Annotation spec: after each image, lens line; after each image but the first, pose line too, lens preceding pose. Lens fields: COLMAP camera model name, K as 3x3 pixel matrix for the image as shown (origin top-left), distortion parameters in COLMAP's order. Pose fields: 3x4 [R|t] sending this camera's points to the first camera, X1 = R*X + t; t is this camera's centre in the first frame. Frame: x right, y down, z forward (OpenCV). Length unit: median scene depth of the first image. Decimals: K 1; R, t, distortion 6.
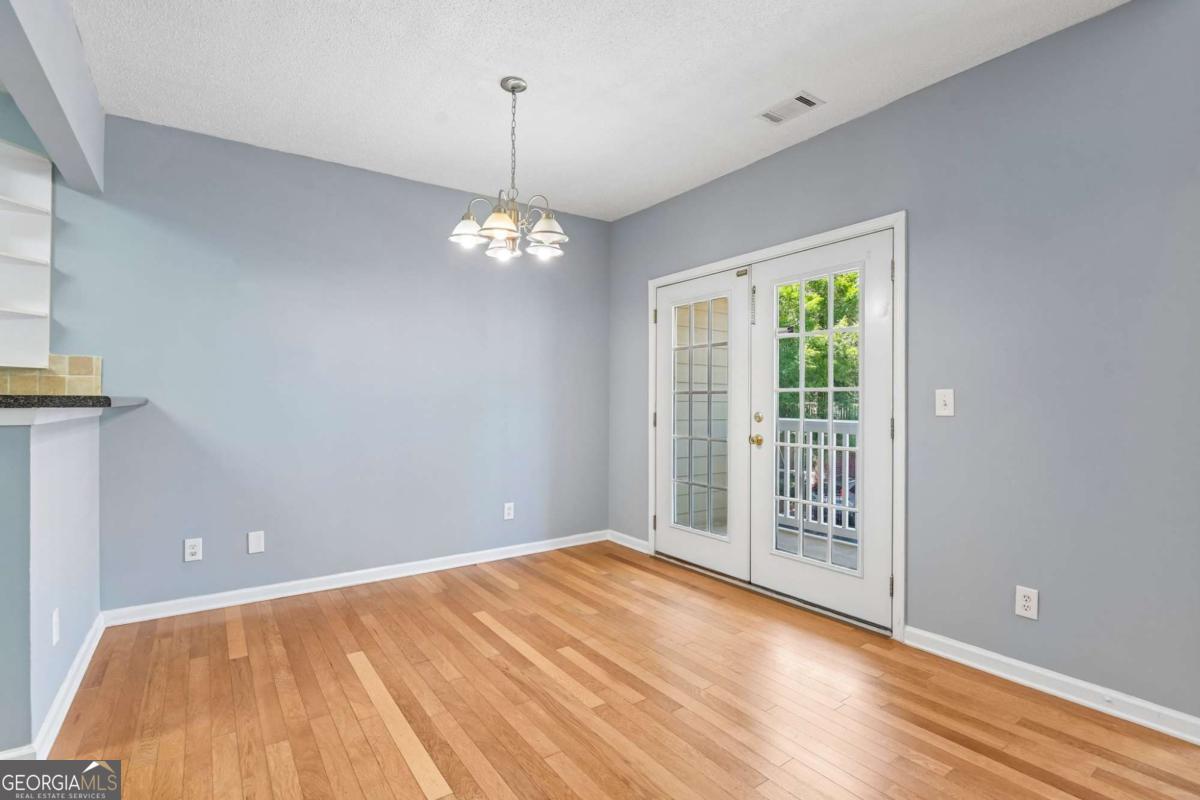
lens RADIAL K [[555.2, 0, 606.4], [0, 555.2, 399.2], [0, 0, 1]] dist [-0.011078, -0.004203]
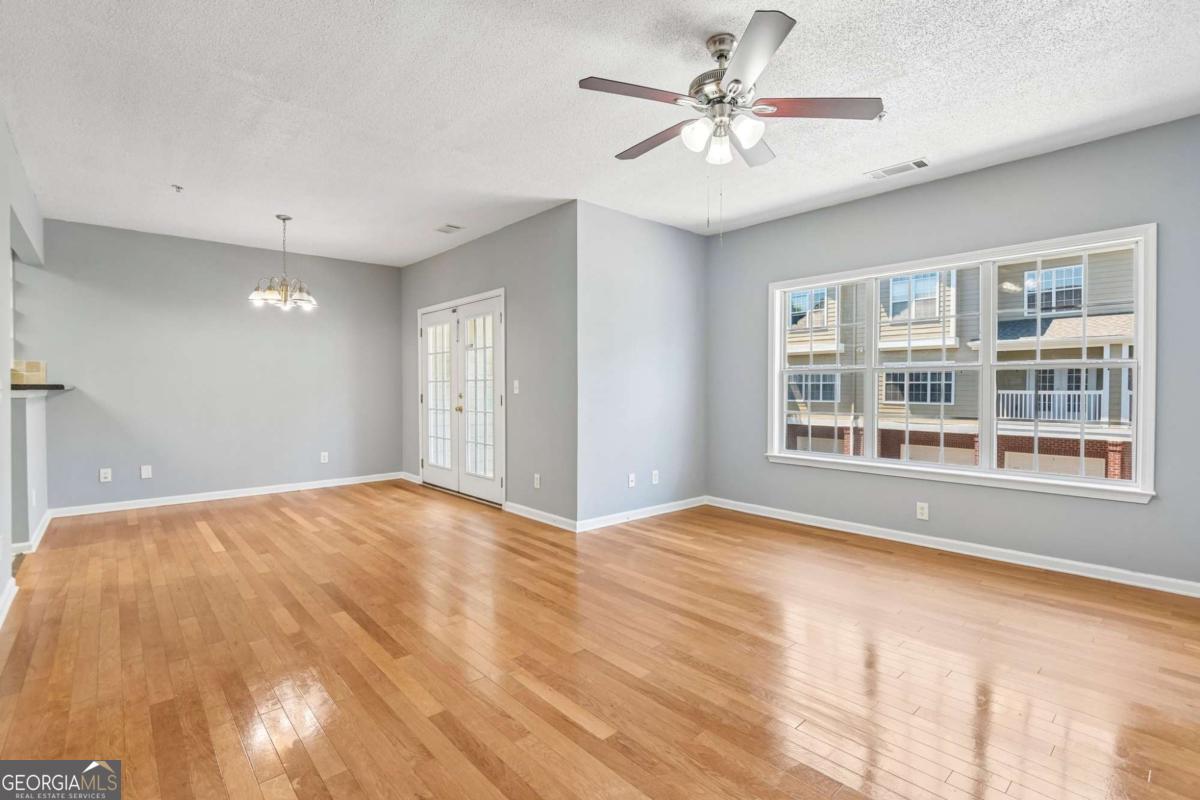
lens RADIAL K [[555.2, 0, 616.0], [0, 555.2, 398.2], [0, 0, 1]] dist [-0.011078, -0.004203]
pose [[0.993314, -0.005551, 0.115312, 0.664104], [0.003070, 0.999760, 0.021677, 0.005938], [-0.115405, -0.021178, 0.993093, -0.914924]]
